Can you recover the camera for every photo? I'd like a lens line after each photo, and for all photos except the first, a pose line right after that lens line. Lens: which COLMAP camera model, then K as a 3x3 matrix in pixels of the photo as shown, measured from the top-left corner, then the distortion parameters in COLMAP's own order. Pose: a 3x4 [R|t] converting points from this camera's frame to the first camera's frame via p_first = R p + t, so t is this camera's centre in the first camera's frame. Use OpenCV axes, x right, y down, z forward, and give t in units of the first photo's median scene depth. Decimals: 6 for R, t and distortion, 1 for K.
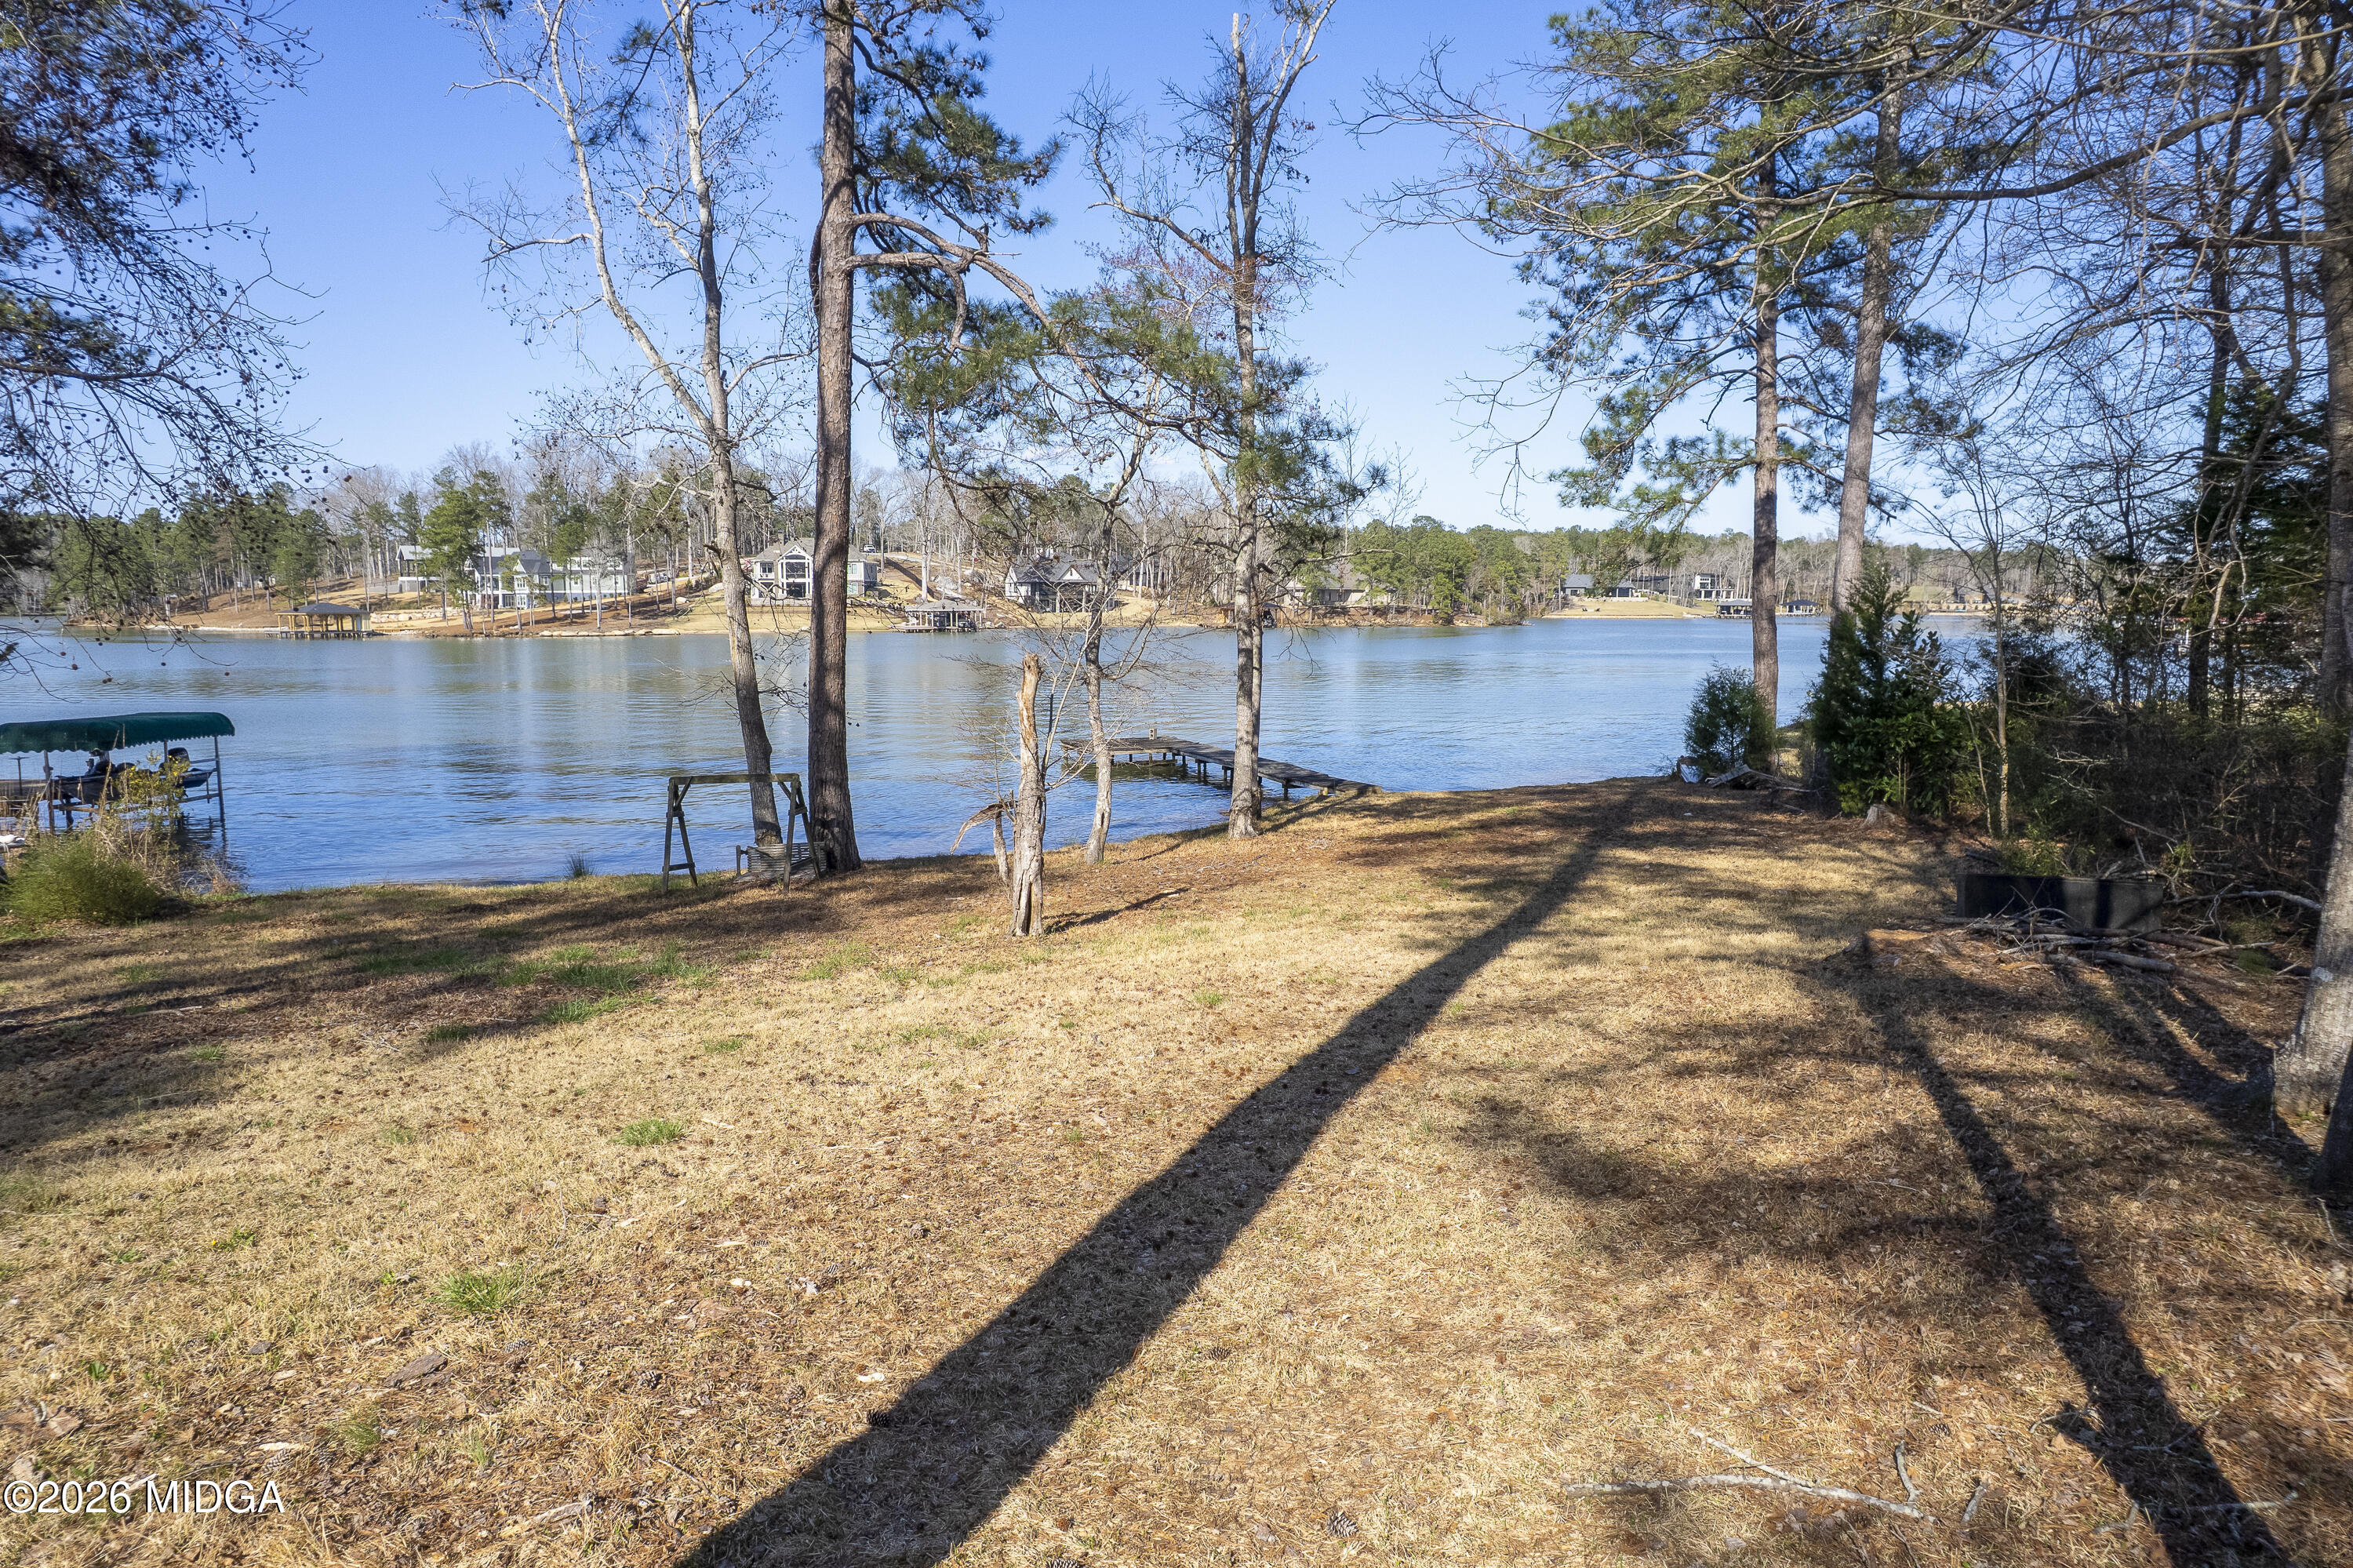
lens RADIAL K [[1513.4, 0, 1185.8], [0, 1513.4, 787.1], [0, 0, 1]] dist [-0.084171, 0.076598]
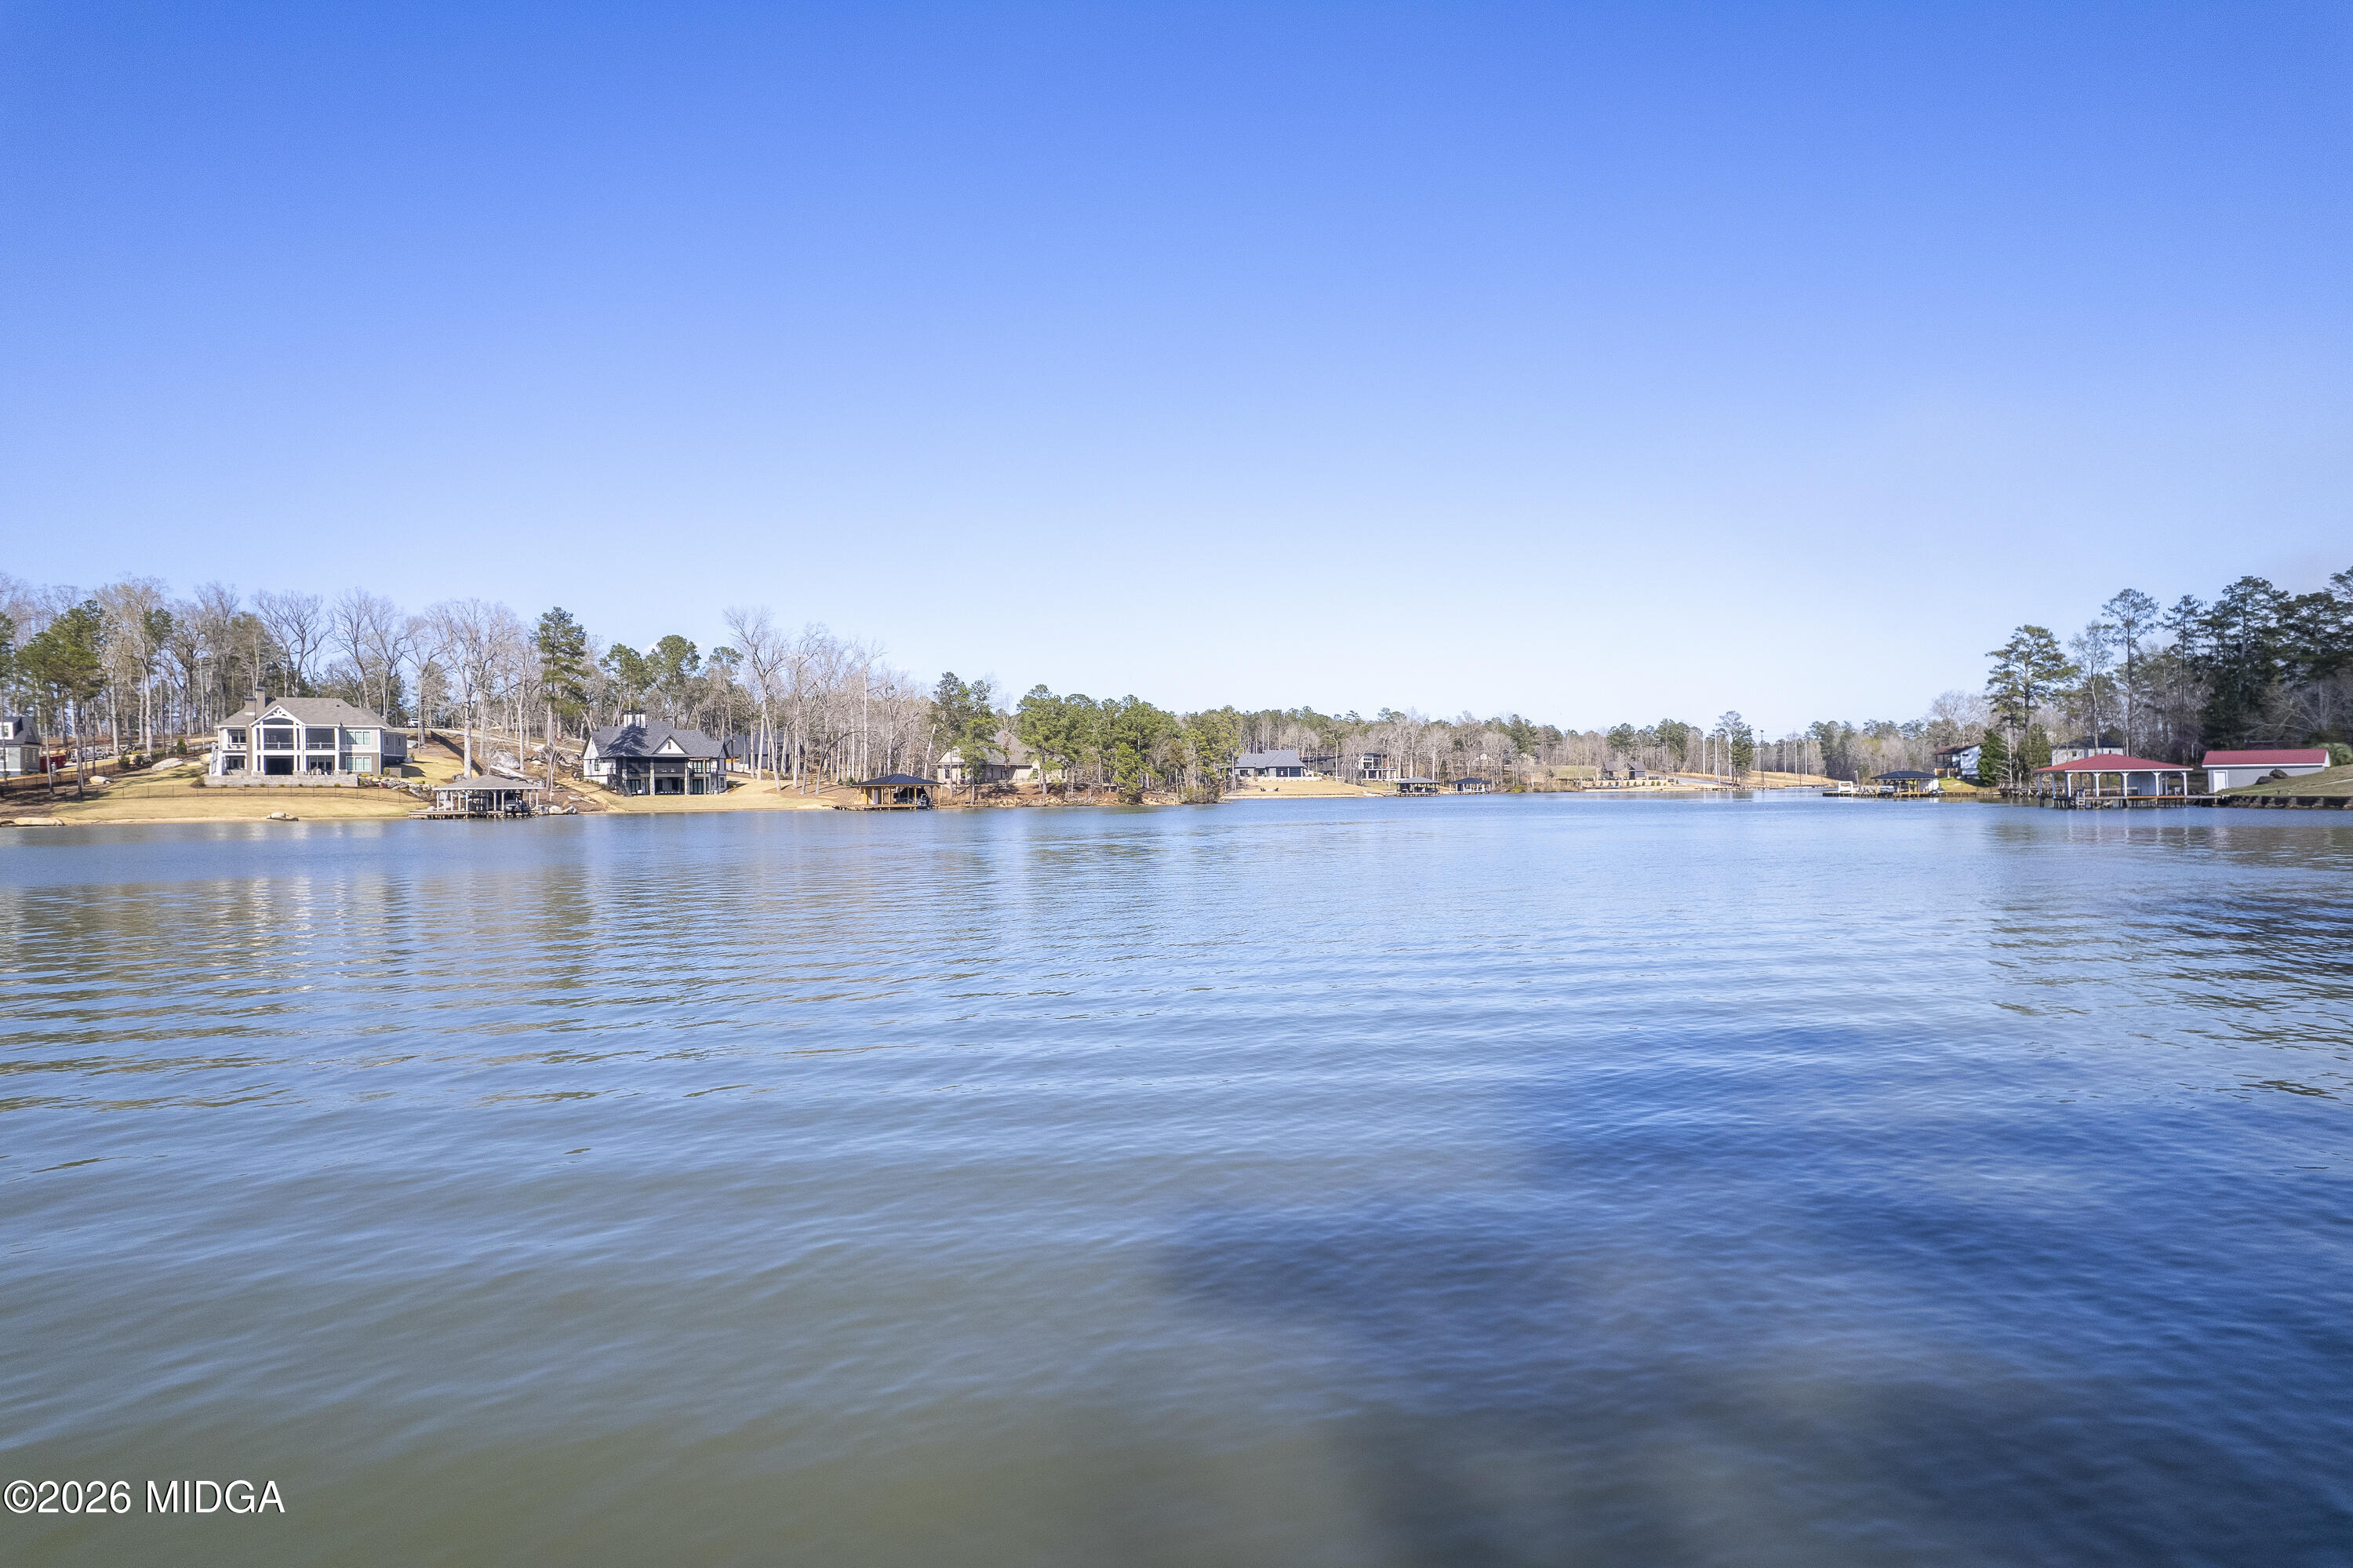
lens RADIAL K [[1513.4, 0, 1185.8], [0, 1513.4, 787.1], [0, 0, 1]] dist [-0.084171, 0.076598]
pose [[0.969975, -0.011591, 0.242929, -0.004543], [0.042842, 0.991387, -0.123757, -0.010730], [-0.239402, 0.130449, 0.962117, 0.176253]]
